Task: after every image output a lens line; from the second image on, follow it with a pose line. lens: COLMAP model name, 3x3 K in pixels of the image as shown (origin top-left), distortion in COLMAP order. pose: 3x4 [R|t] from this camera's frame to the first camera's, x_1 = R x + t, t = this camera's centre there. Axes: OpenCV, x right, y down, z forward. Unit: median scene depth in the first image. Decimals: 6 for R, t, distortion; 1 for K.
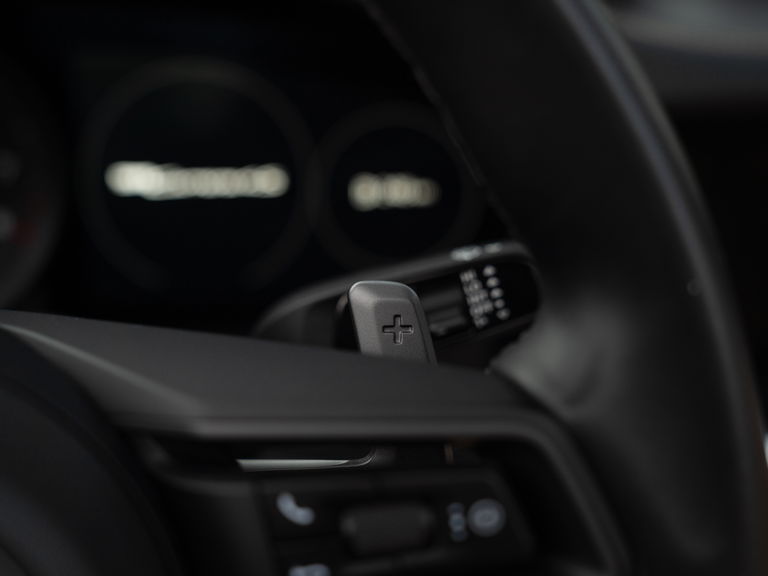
lens RADIAL K [[1078.0, 0, 384.0], [0, 1078.0, 288.0], [0, 0, 1]] dist [0.006283, 0.007758]
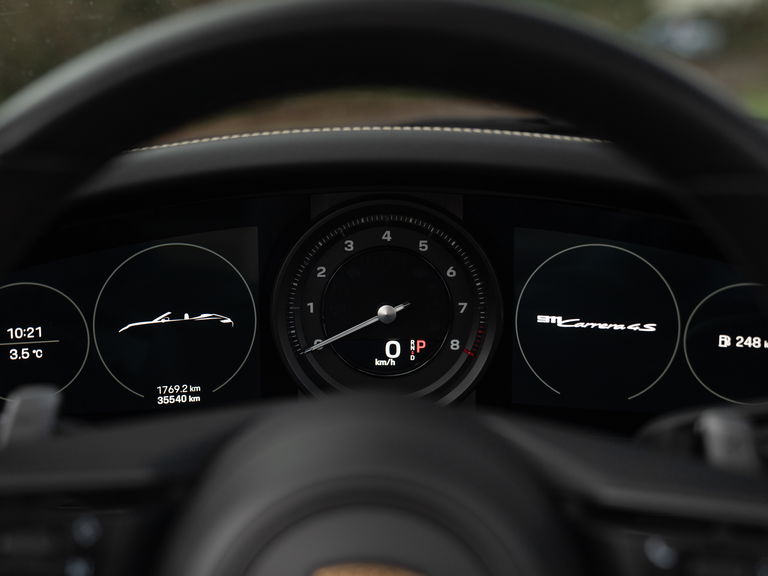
lens RADIAL K [[996.0, 0, 384.0], [0, 996.0, 288.0], [0, 0, 1]] dist [0.010971, 0.009441]
pose [[0.935897, 0.048824, -0.348874, 0.022095], [-0.085586, 0.992190, -0.090740, -0.011474], [0.341719, 0.114782, 0.932767, -0.353005]]
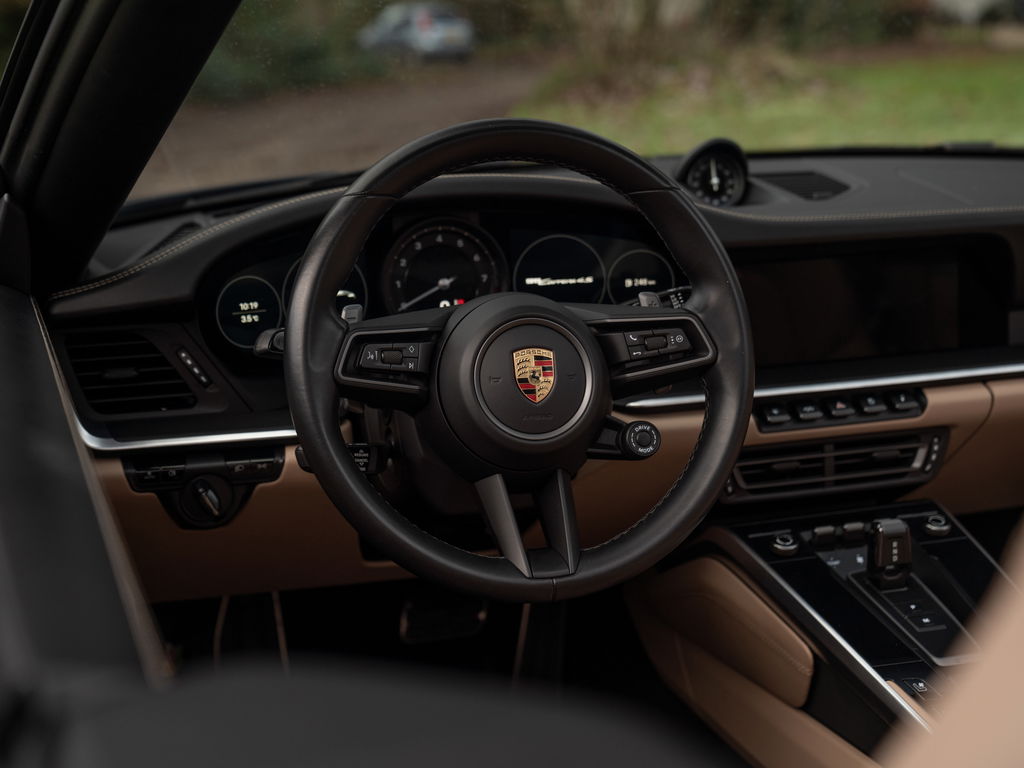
lens RADIAL K [[1495.2, 0, 512.0], [0, 1495.2, 384.0], [0, 0, 1]] dist [0.003486, 0.001401]
pose [[0.998906, -0.037827, -0.027485, -0.272762], [0.034939, 0.994485, -0.098883, 0.645709], [0.031074, 0.097815, 0.994719, -3.244058]]
